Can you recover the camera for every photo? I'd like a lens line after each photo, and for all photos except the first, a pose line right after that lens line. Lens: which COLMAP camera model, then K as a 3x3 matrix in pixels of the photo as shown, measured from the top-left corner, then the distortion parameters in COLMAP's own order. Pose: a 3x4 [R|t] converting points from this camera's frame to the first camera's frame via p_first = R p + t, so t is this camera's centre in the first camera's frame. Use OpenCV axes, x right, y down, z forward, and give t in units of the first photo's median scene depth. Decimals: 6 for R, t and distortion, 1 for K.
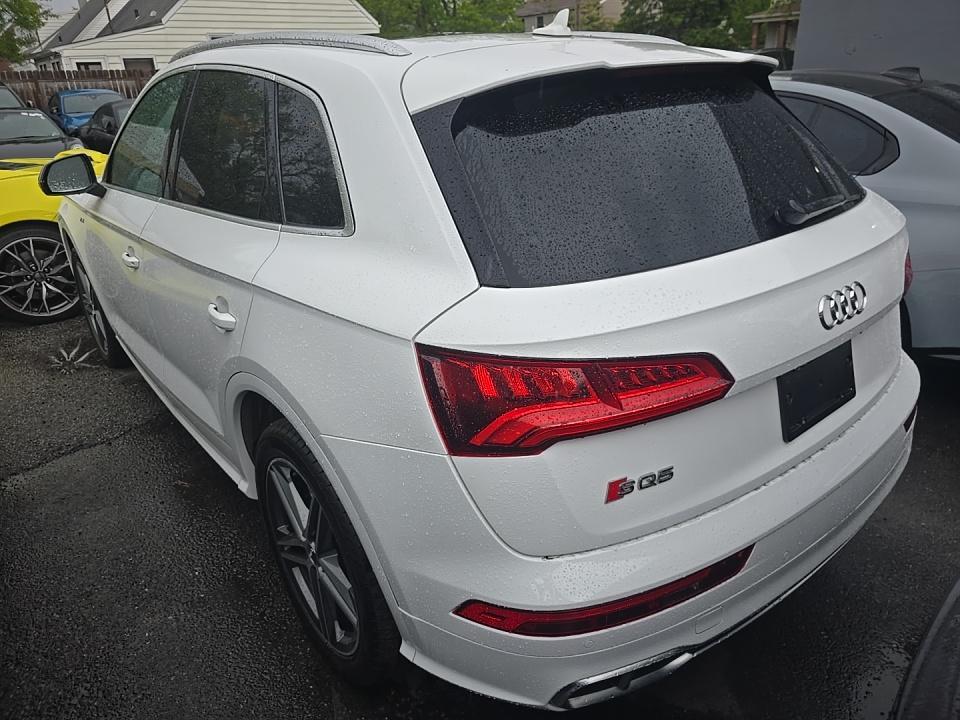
lens RADIAL K [[654.8, 0, 483.7], [0, 654.8, 356.7], [0, 0, 1]] dist [0.035615, -0.025131]
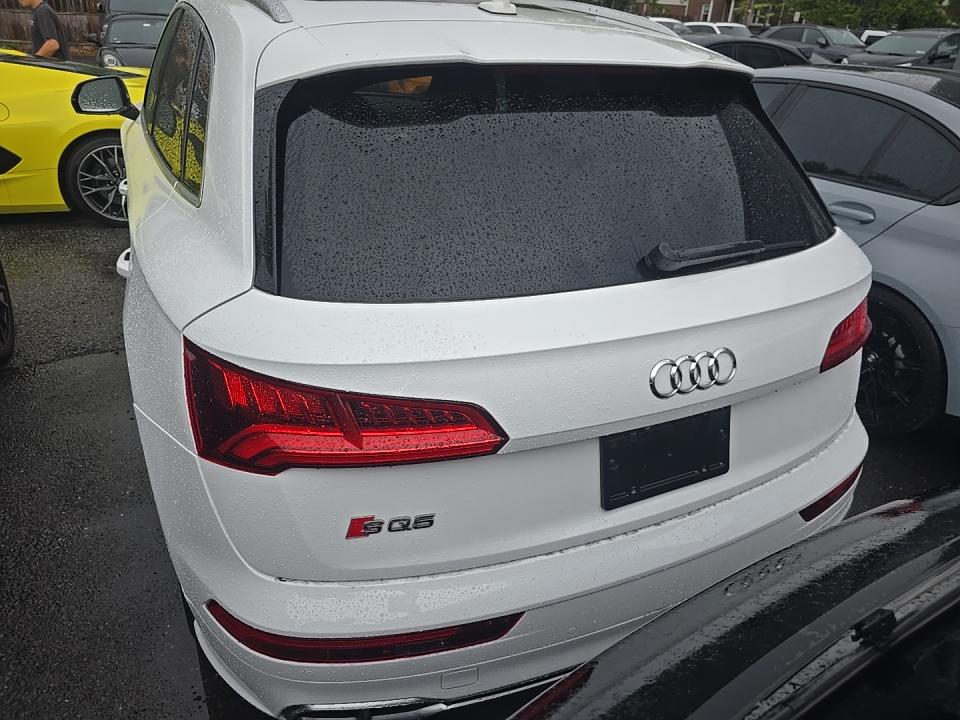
lens RADIAL K [[654.8, 0, 480.8], [0, 654.8, 358.1], [0, 0, 1]] dist [0.035615, -0.025131]
pose [[0.969871, 0.183599, -0.160130, 0.445691], [-0.171317, 0.981321, 0.087521, -0.136946], [0.173208, -0.057451, 0.983208, 0.112787]]
